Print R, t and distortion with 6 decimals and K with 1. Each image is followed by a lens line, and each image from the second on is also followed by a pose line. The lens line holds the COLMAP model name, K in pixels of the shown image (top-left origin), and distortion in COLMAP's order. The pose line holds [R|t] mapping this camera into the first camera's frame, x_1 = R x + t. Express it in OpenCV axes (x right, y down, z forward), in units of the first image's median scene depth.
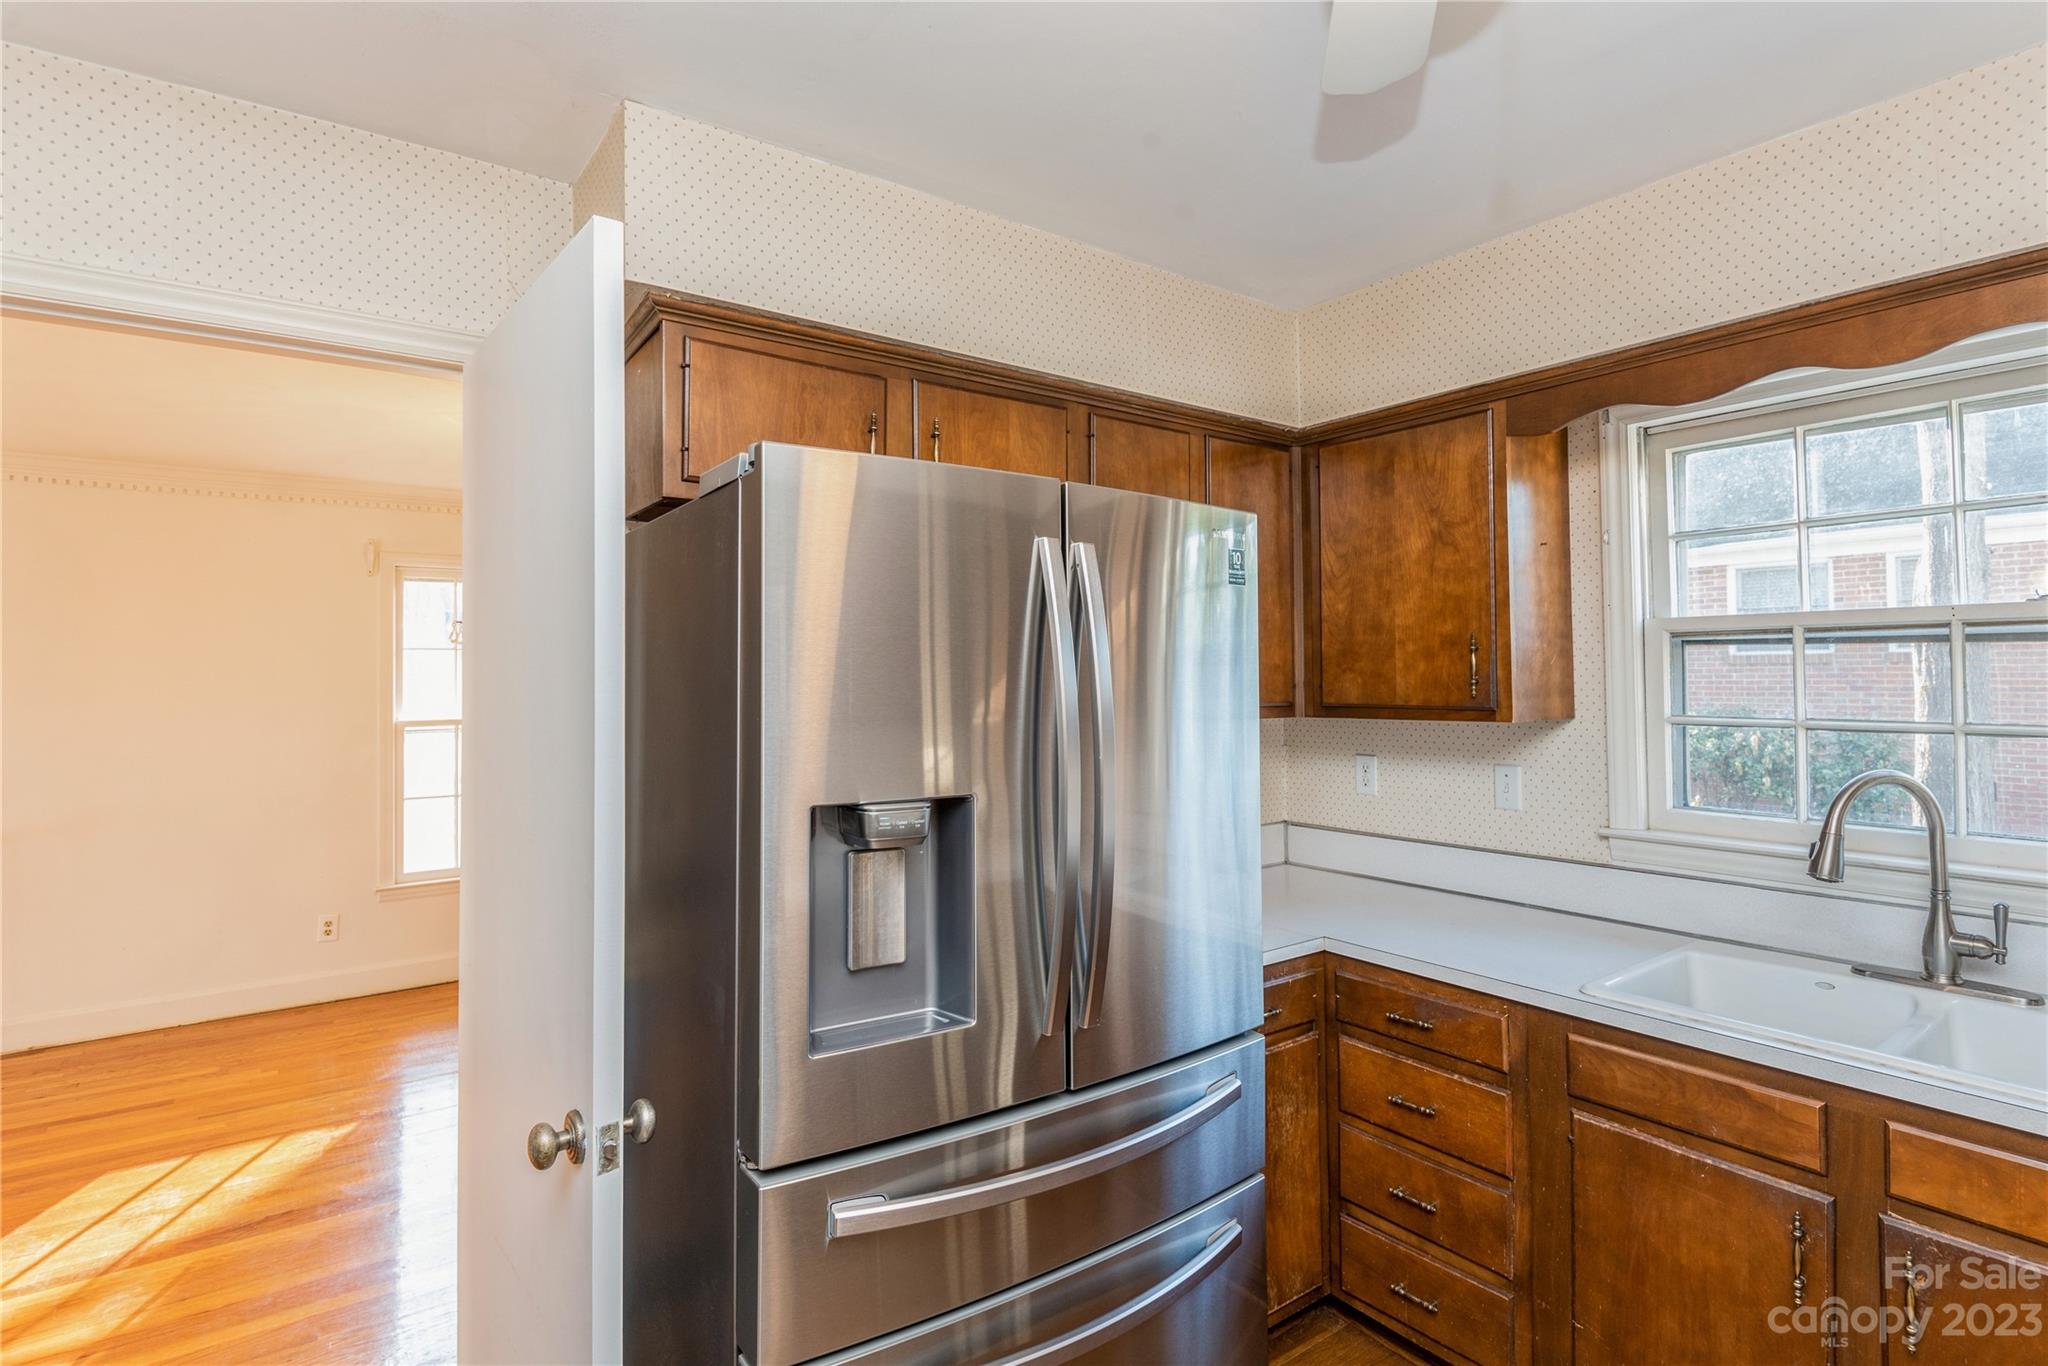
lens RADIAL K [[1009.5, 0, 1031.6], [0, 1009.5, 648.1], [0, 0, 1]] dist [0.001651, -0.006381]
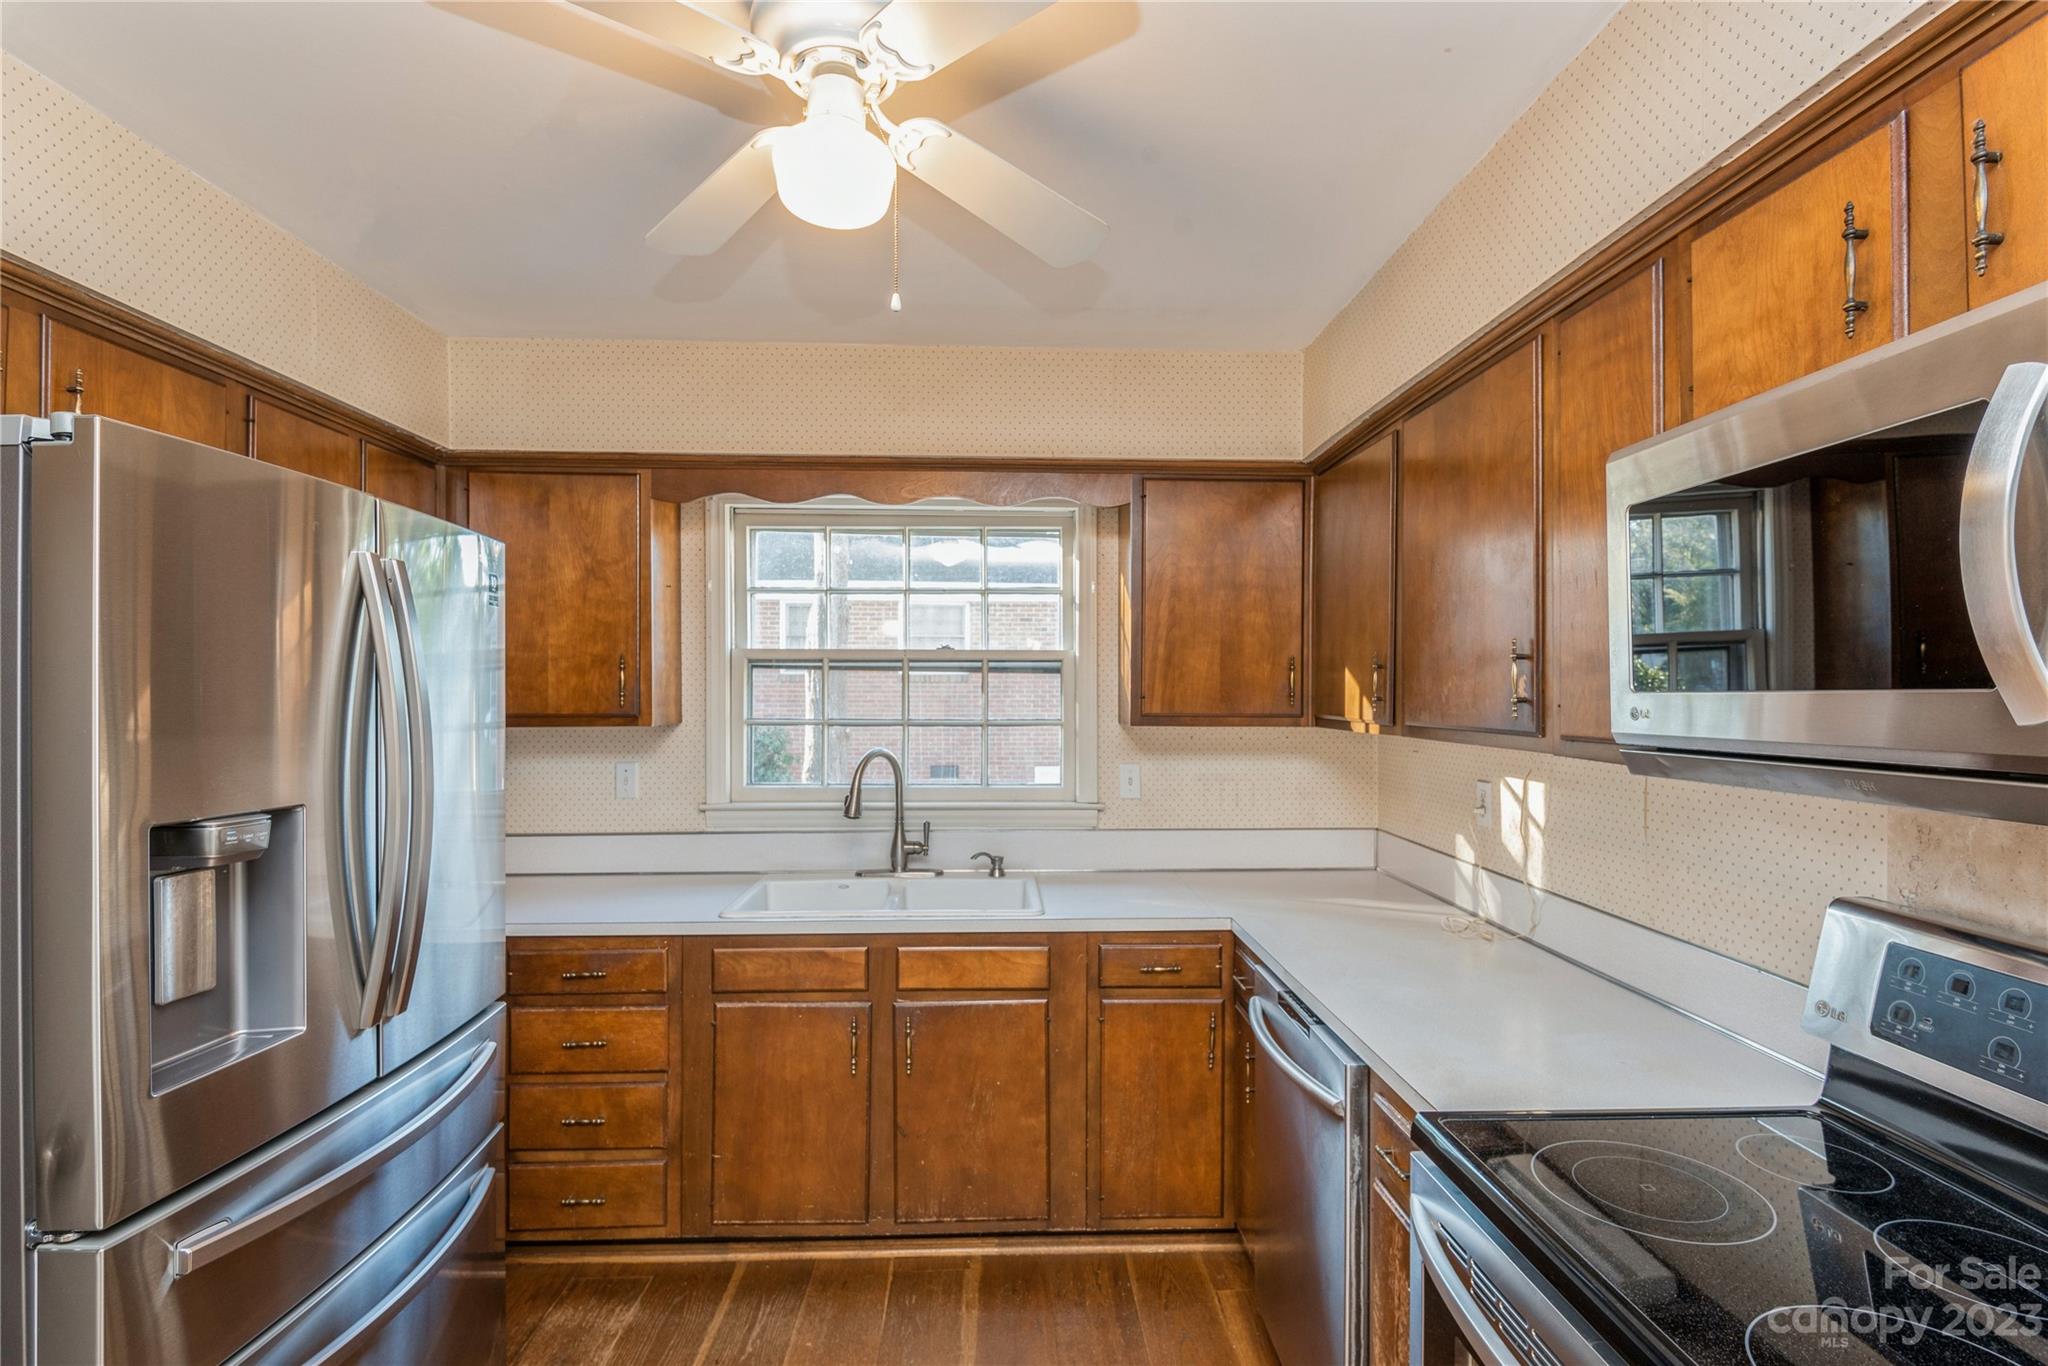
lens RADIAL K [[991.9, 0, 1030.6], [0, 991.9, 686.1], [0, 0, 1]] dist [0.011774, -0.005030]
pose [[0.560629, 0.010425, 0.828001, -0.321469], [-0.030308, 0.999509, 0.007937, -0.000988], [-0.827512, -0.029545, 0.560670, -0.099629]]
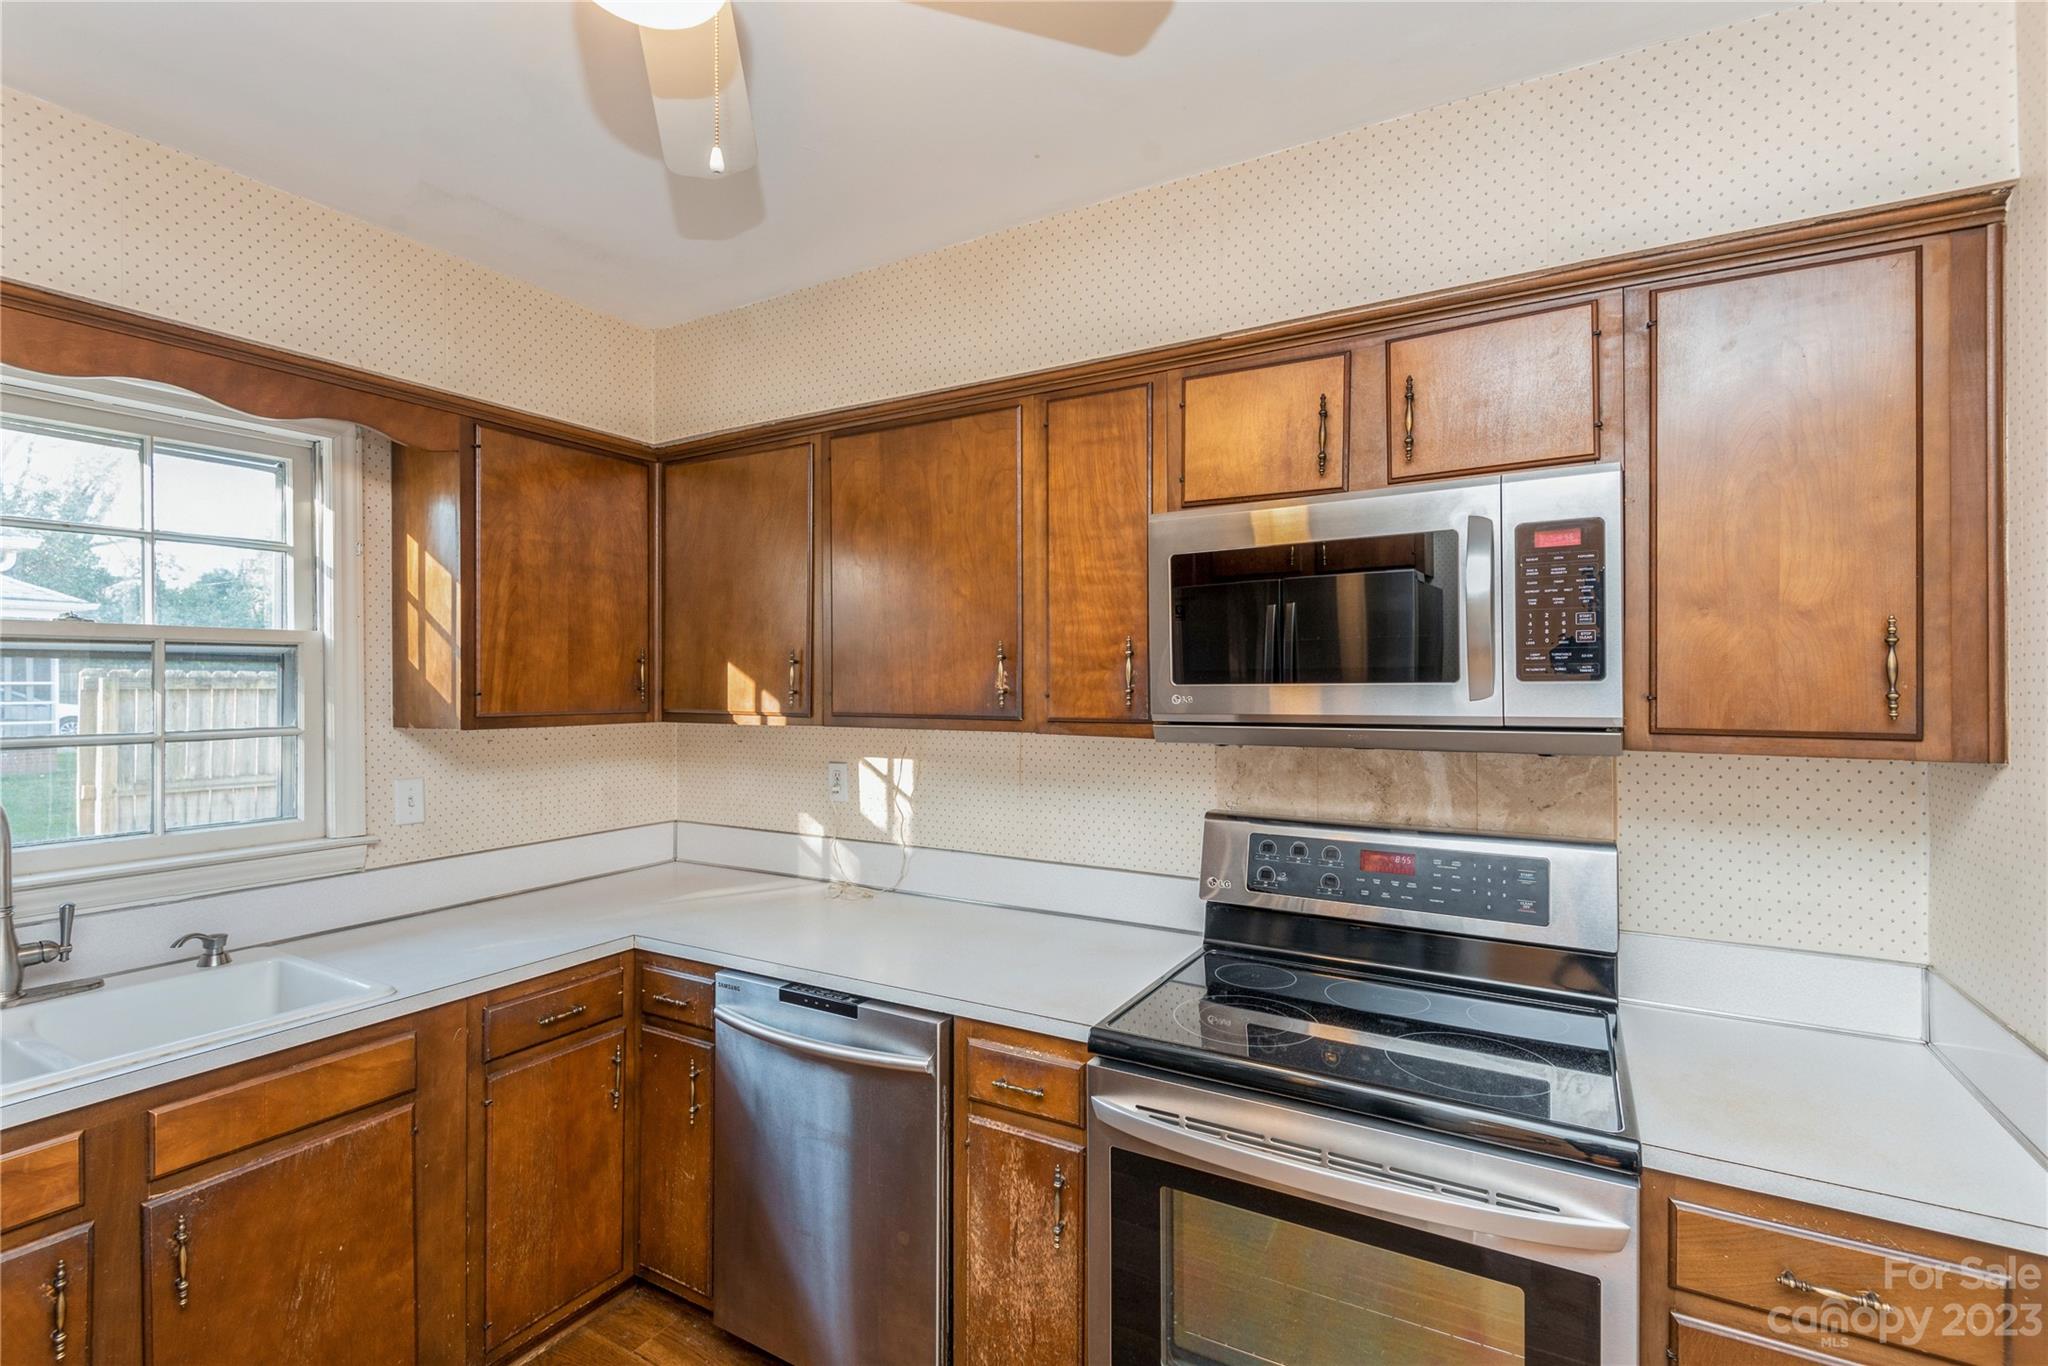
lens RADIAL K [[938.7, 0, 1018.3], [0, 938.7, 672.4], [0, 0, 1]] dist [0.009810, -0.006725]
pose [[-0.396727, 0.014448, 0.917823, -0.310302], [-0.022370, 0.999427, -0.025402, 0.009521], [-0.917664, -0.030609, -0.396176, 0.410711]]
